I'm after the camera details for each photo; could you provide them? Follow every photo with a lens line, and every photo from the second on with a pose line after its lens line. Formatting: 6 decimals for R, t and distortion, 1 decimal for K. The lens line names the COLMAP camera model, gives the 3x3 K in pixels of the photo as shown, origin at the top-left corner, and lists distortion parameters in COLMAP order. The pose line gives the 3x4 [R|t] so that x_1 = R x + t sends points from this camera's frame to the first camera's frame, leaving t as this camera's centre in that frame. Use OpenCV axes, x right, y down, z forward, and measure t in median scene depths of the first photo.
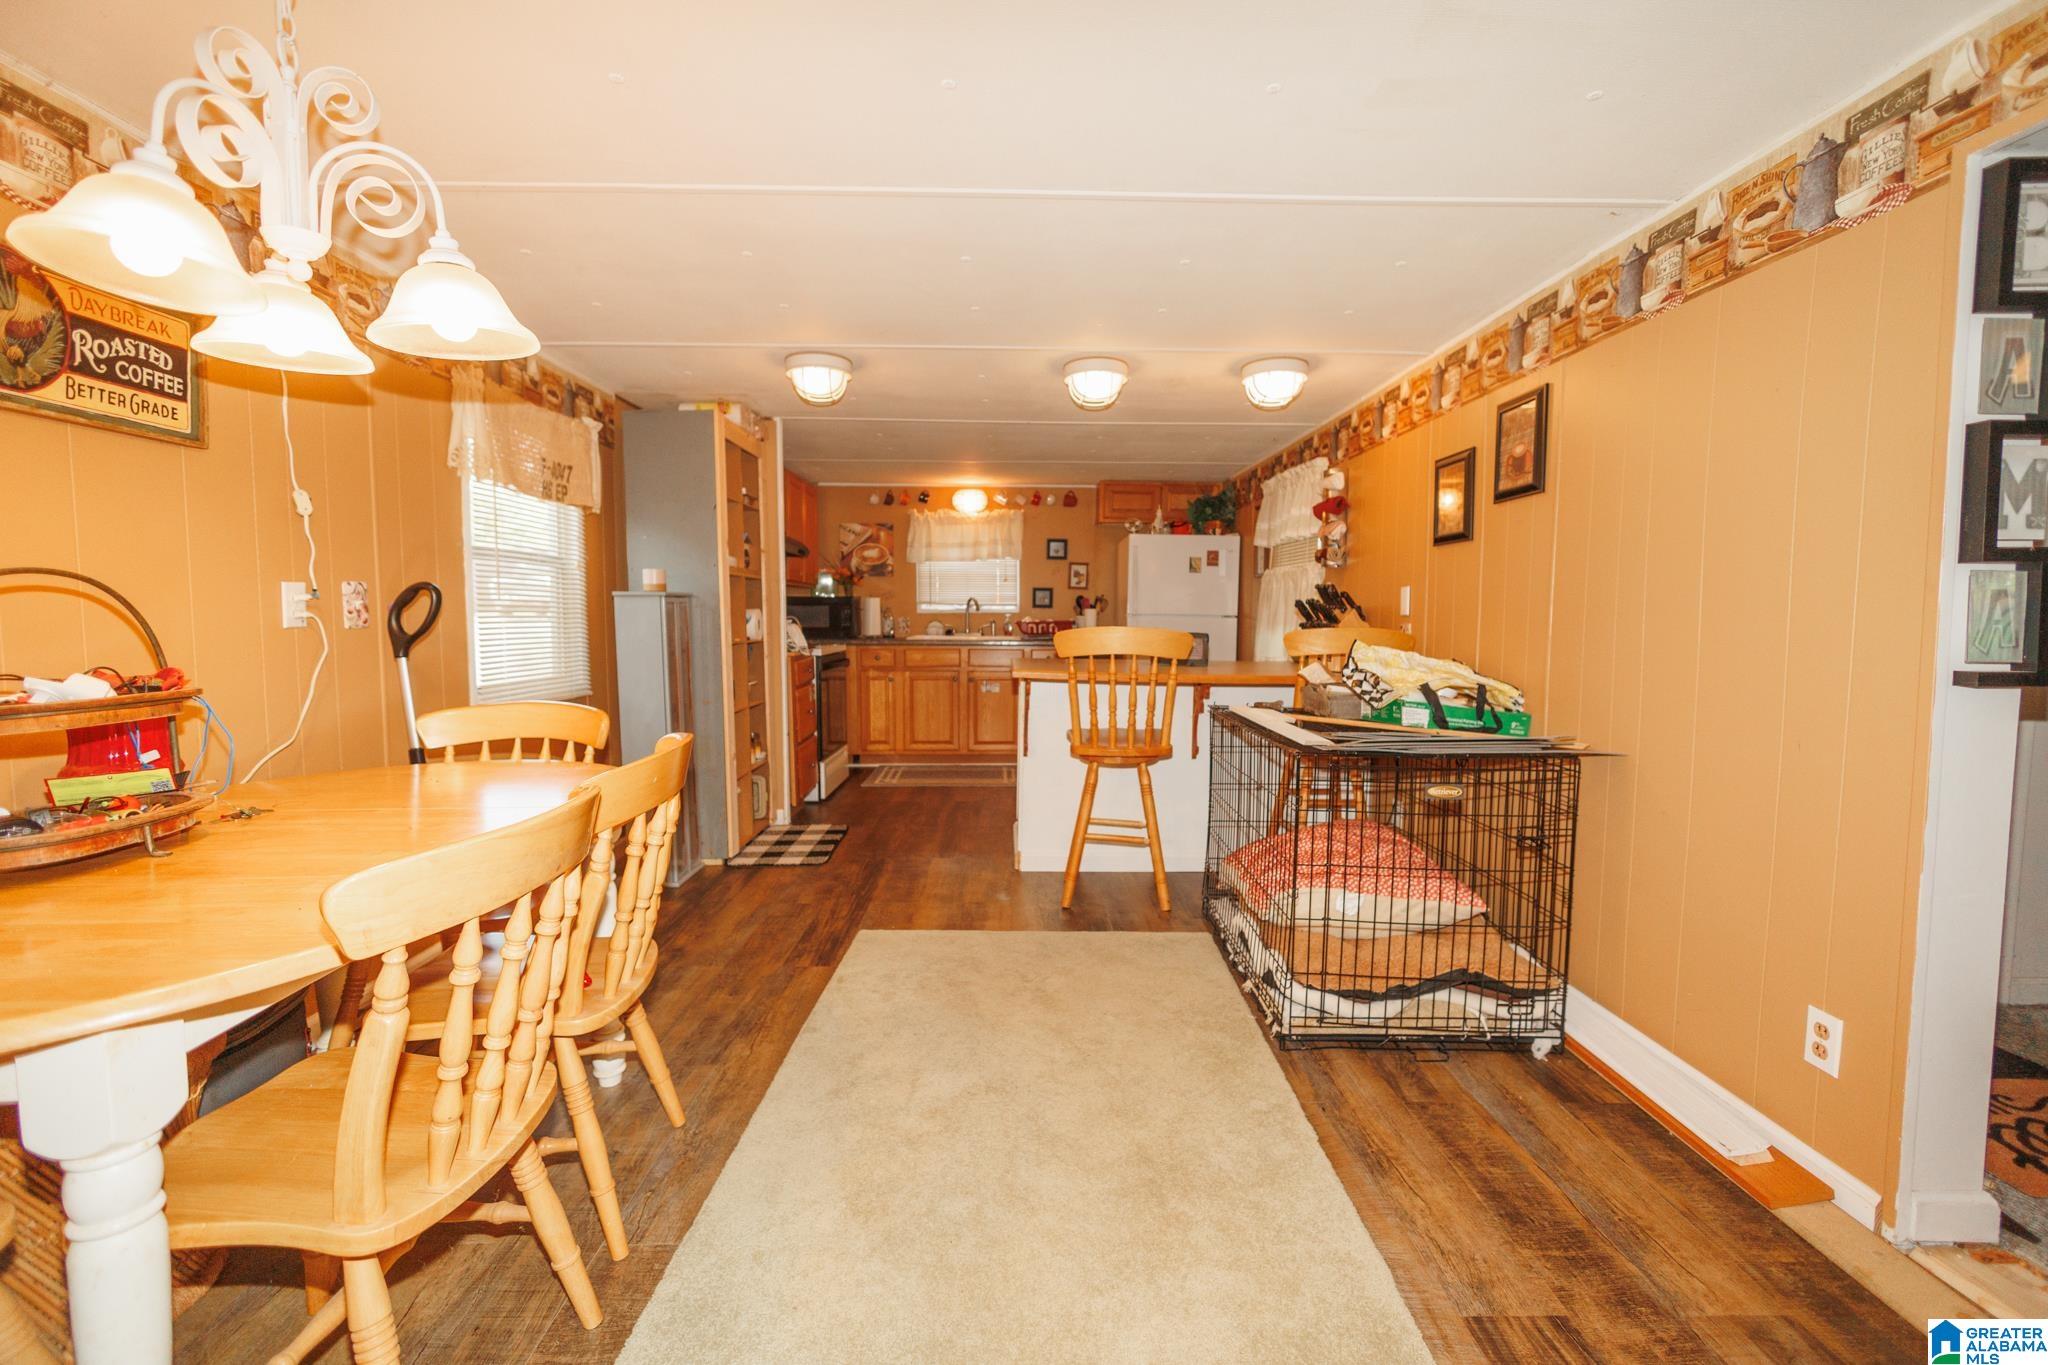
lens RADIAL K [[883.7, 0, 1028.9], [0, 883.7, 679.6], [0, 0, 1]] dist [-0.000146, -0.000056]
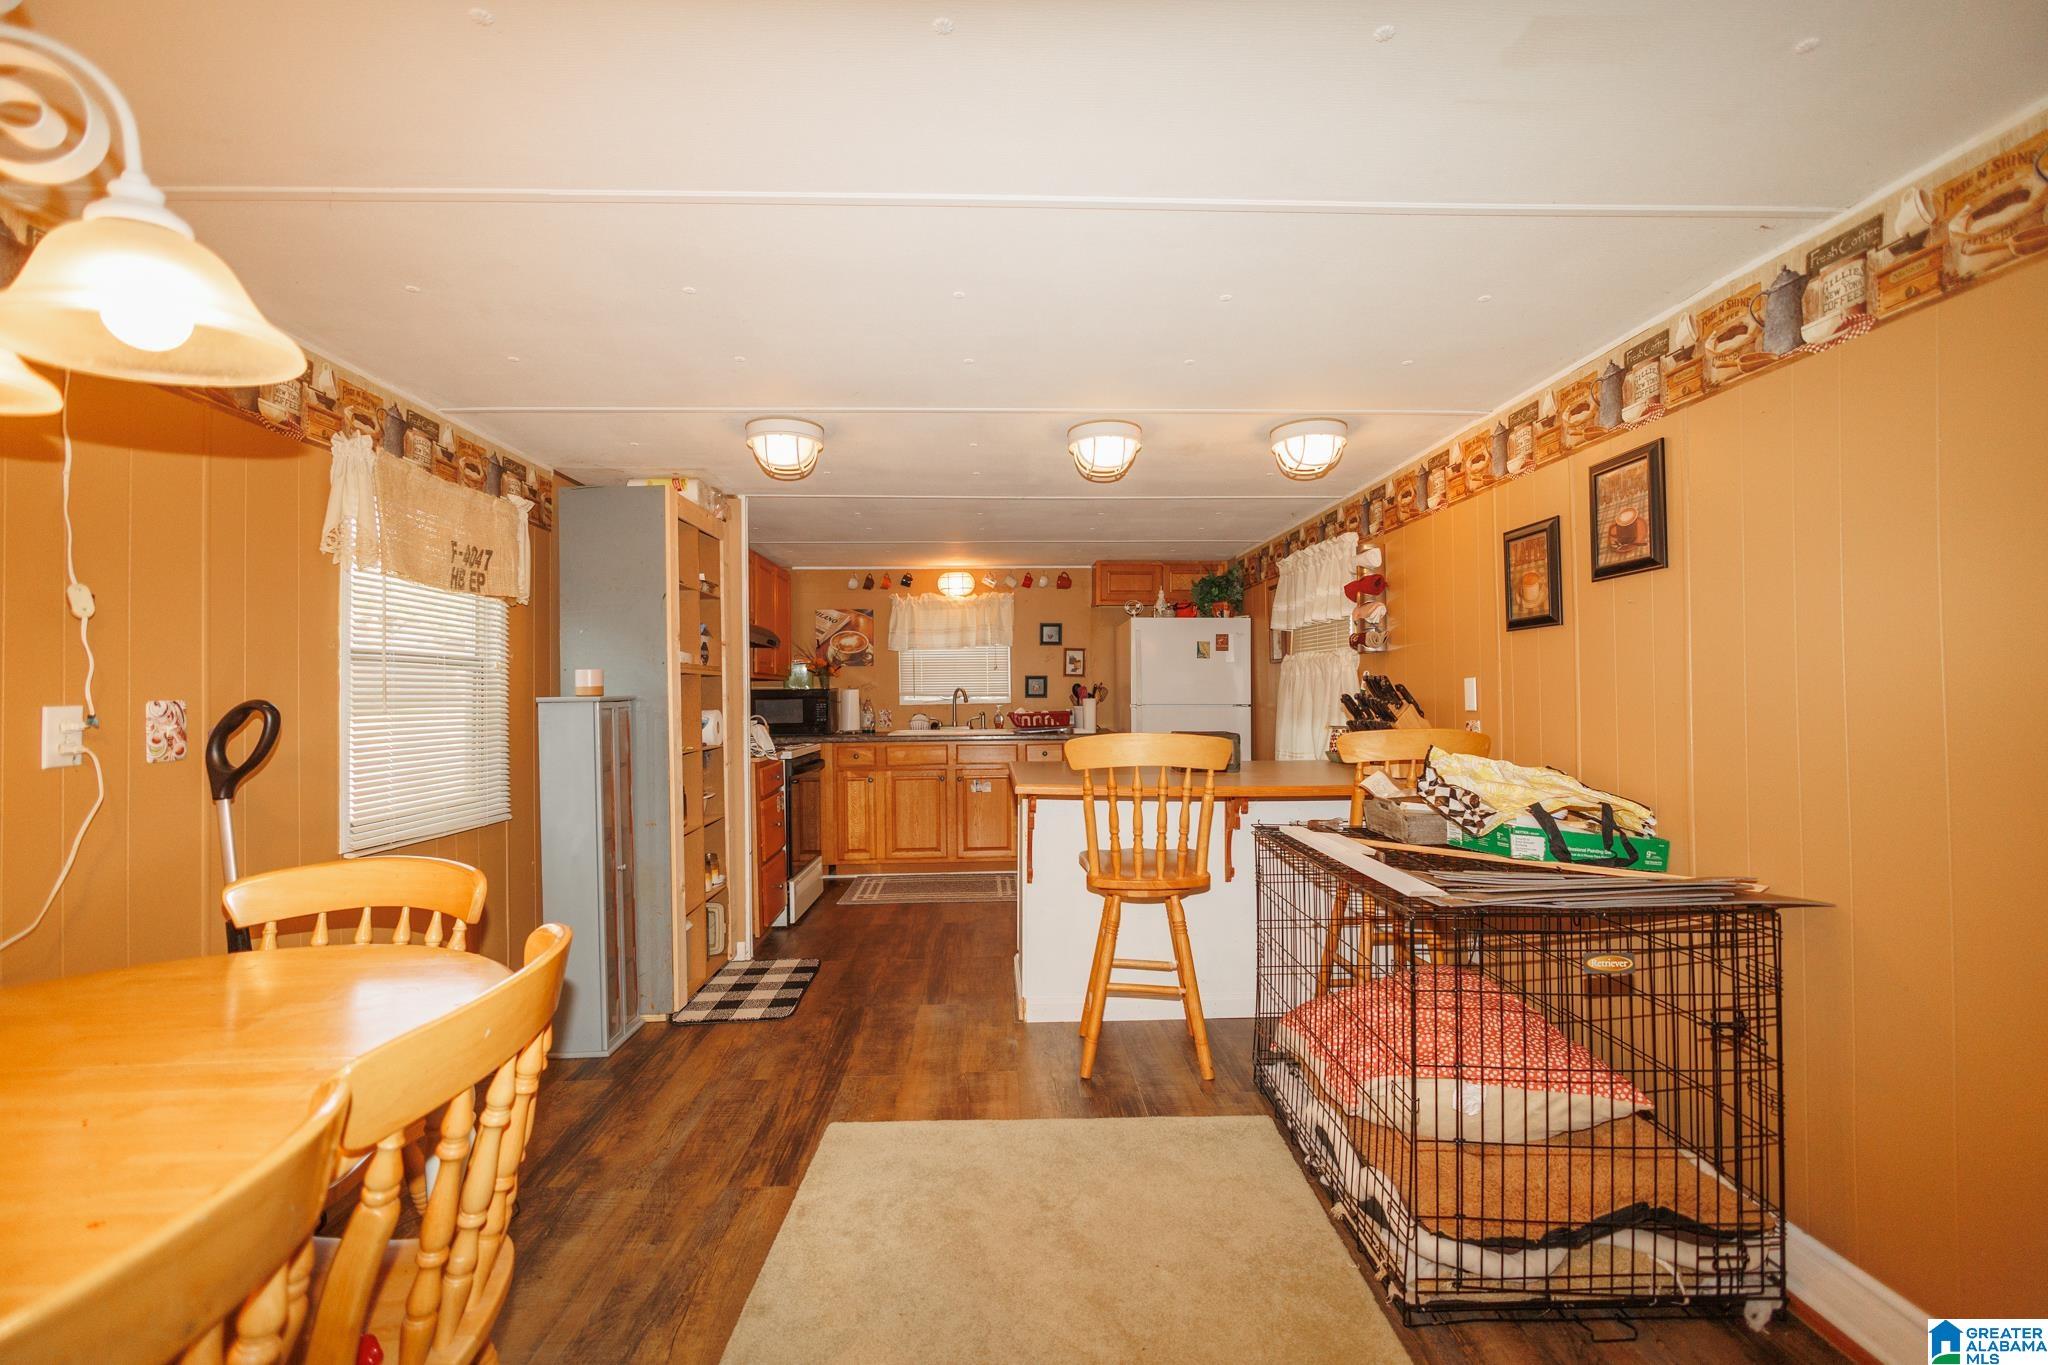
lens RADIAL K [[889.8, 0, 1028.9], [0, 889.8, 681.7], [0, 0, 1]] dist [-0.002774, 0.000062]
pose [[0.999696, -0.014523, 0.019928, -0.021554], [0.016215, 0.996028, -0.087555, -0.034690], [-0.018577, 0.087852, 0.995960, 0.157831]]
